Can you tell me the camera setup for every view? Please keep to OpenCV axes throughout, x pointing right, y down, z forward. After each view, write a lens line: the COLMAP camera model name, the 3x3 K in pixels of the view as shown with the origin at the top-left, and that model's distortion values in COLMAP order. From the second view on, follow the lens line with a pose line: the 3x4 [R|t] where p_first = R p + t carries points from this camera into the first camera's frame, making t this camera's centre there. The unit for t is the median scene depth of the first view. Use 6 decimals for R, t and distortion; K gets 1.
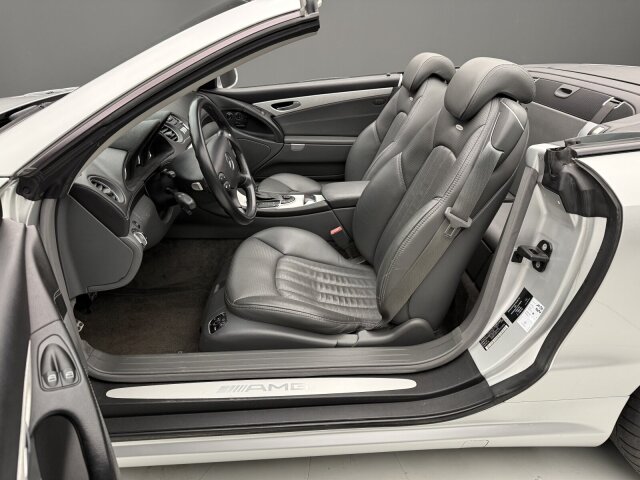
lens RADIAL K [[458.0, 0, 320.0], [0, 458.0, 240.0], [0, 0, 1]] dist [0.001248, 0.006966]
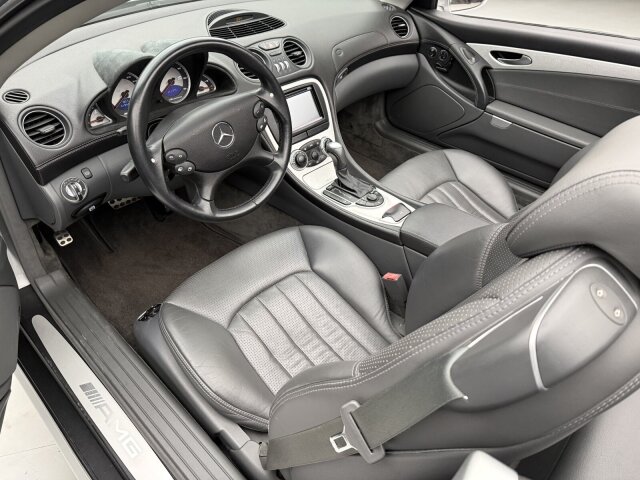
lens RADIAL K [[458.0, 0, 320.0], [0, 458.0, 240.0], [0, 0, 1]] dist [0.001248, 0.006966]
pose [[0.707283, 0.472986, -0.525390, 0.207901], [-0.350940, 0.880075, 0.319857, -0.176384], [0.613671, -0.041849, 0.788452, 0.290033]]
